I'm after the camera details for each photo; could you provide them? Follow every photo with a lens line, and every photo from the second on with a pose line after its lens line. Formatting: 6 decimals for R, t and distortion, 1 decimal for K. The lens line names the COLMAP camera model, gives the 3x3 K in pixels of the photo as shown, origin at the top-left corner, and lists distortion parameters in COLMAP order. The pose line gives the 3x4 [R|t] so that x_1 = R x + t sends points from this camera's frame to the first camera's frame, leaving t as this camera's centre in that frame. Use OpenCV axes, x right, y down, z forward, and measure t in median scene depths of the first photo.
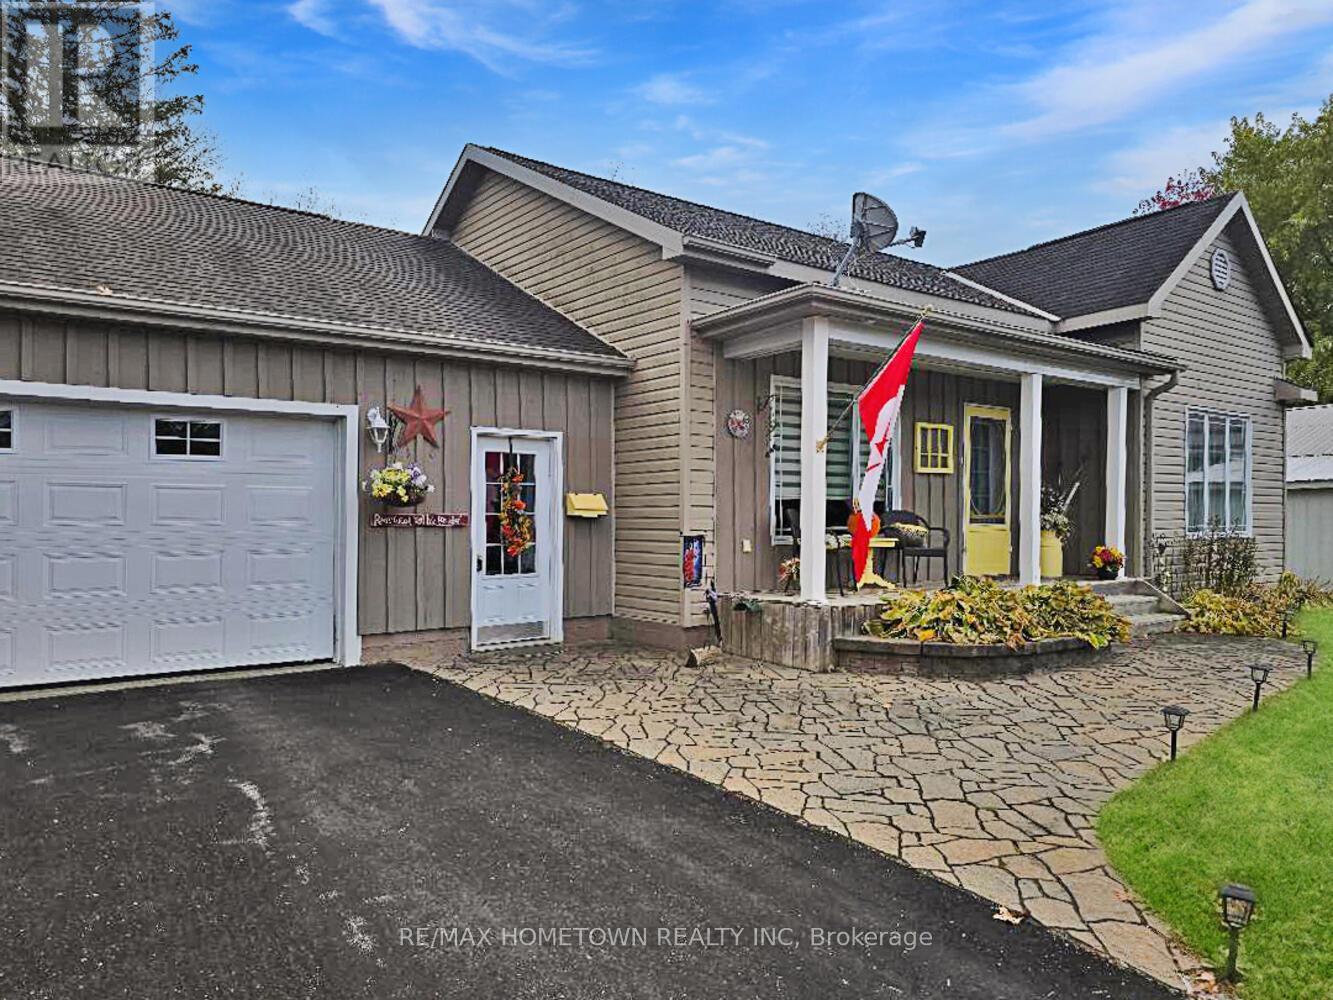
lens RADIAL K [[939.7, 0, 663.7], [0, 939.7, 526.5], [0, 0, 1]] dist [0.036245, -0.005149]
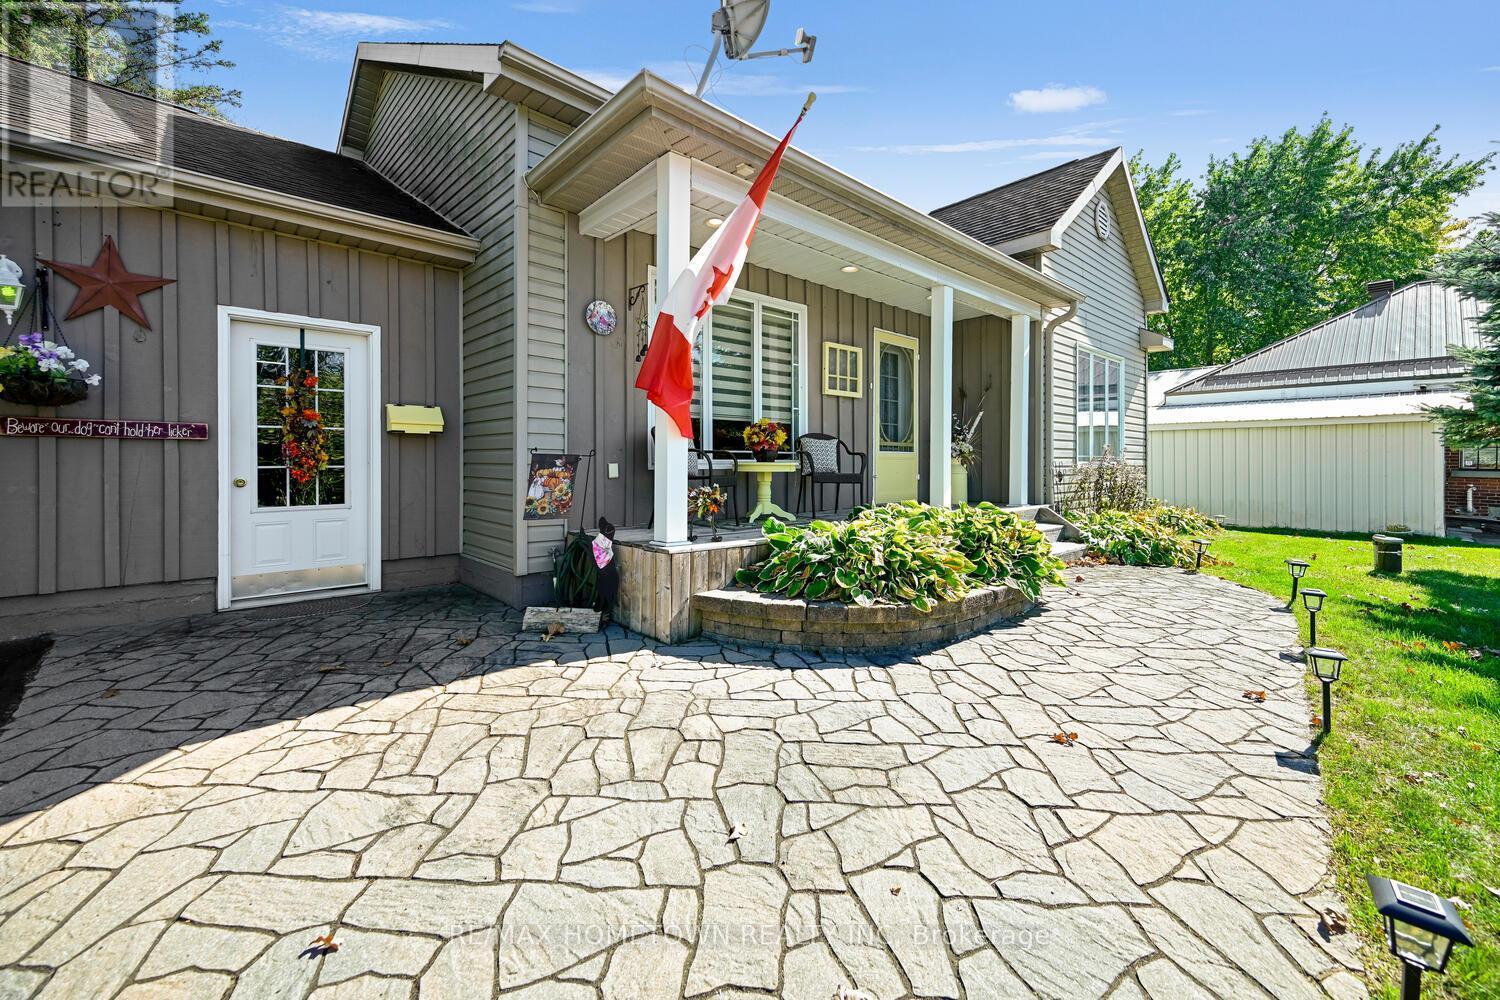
lens RADIAL K [[614.2, 0, 752.3], [0, 614.2, 459.1], [0, 0, 1]] dist [0.019698, 0.000116]
pose [[0.994853, 0.004897, 0.101215, 0.133072], [-0.003530, 0.999900, -0.013687, 0.016033], [-0.101272, 0.013259, 0.994770, 0.390878]]
